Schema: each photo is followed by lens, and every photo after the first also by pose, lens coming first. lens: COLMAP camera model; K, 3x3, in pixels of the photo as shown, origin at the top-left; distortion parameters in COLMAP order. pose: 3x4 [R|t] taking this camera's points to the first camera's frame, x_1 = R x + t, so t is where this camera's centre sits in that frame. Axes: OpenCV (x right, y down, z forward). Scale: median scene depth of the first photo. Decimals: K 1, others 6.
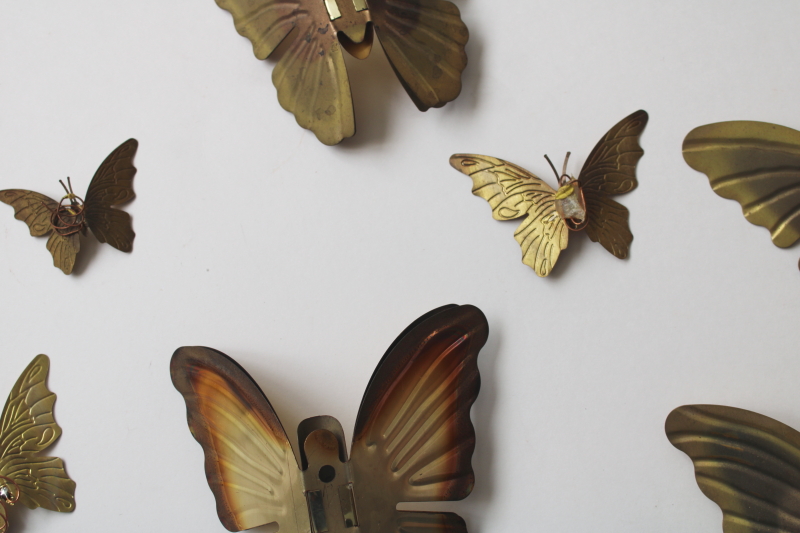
lens RADIAL K [[1180.1, 0, 400.0], [0, 1180.1, 266.5], [0, 0, 1]] dist [-0.046903, 0.062363]
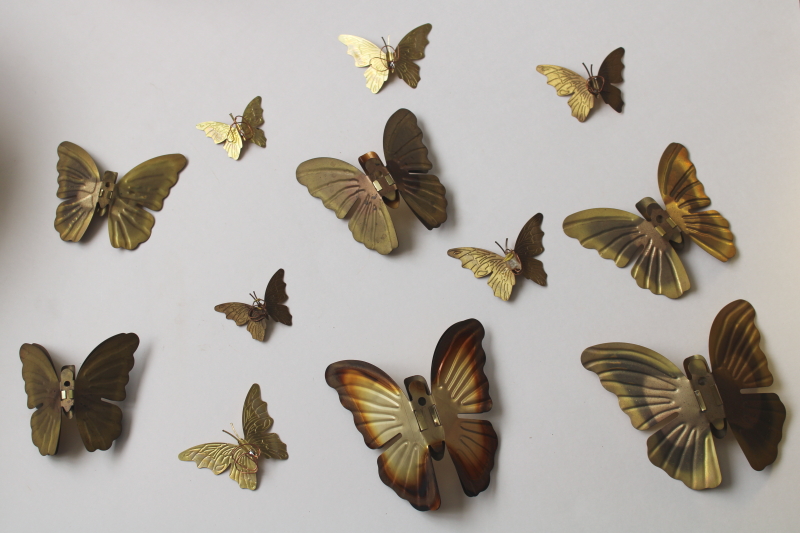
lens RADIAL K [[1180.1, 0, 400.0], [0, 1180.1, 266.5], [0, 0, 1]] dist [-0.046903, 0.062363]
pose [[0.983701, -0.154212, 0.092469, -0.222215], [0.169482, 0.966979, -0.190333, 0.293482], [-0.060064, 0.202903, 0.977355, -0.905939]]
